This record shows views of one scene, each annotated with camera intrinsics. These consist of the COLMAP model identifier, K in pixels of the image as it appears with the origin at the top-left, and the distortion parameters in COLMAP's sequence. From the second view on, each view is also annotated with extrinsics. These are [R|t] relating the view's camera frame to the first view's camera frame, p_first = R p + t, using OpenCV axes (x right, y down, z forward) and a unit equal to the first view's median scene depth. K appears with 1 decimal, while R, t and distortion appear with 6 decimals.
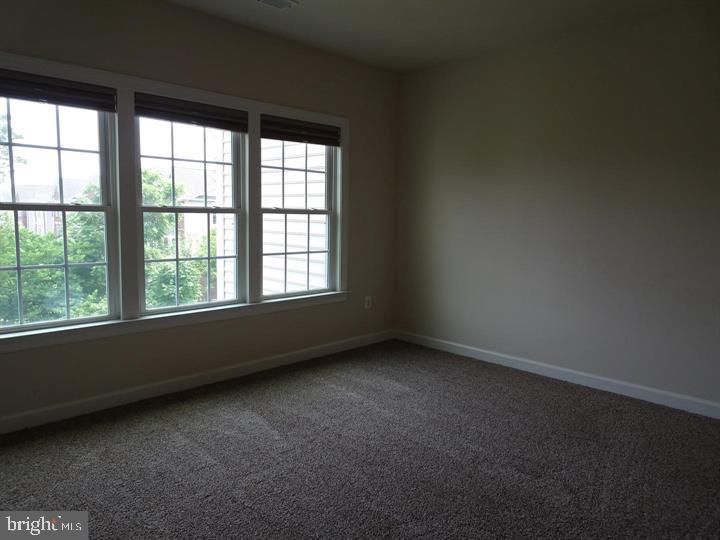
lens RADIAL K [[501.5, 0, 386.1], [0, 501.5, 271.7], [0, 0, 1]] dist [-0.000091, -0.002245]
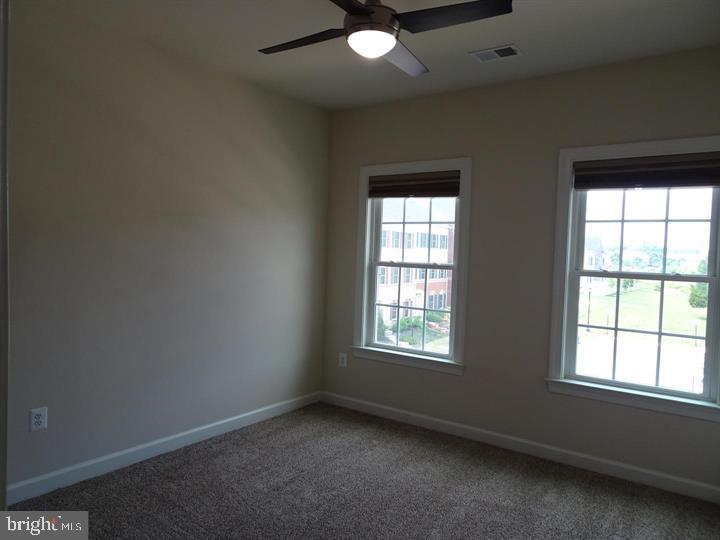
lens RADIAL K [[501.5, 0, 386.1], [0, 501.5, 271.7], [0, 0, 1]] dist [-0.000091, -0.002245]
pose [[0.163644, 0.004023, -0.986511, 0.513075], [-0.155101, 0.987660, -0.021701, -0.052686], [0.974251, 0.156560, 0.162249, 0.521962]]
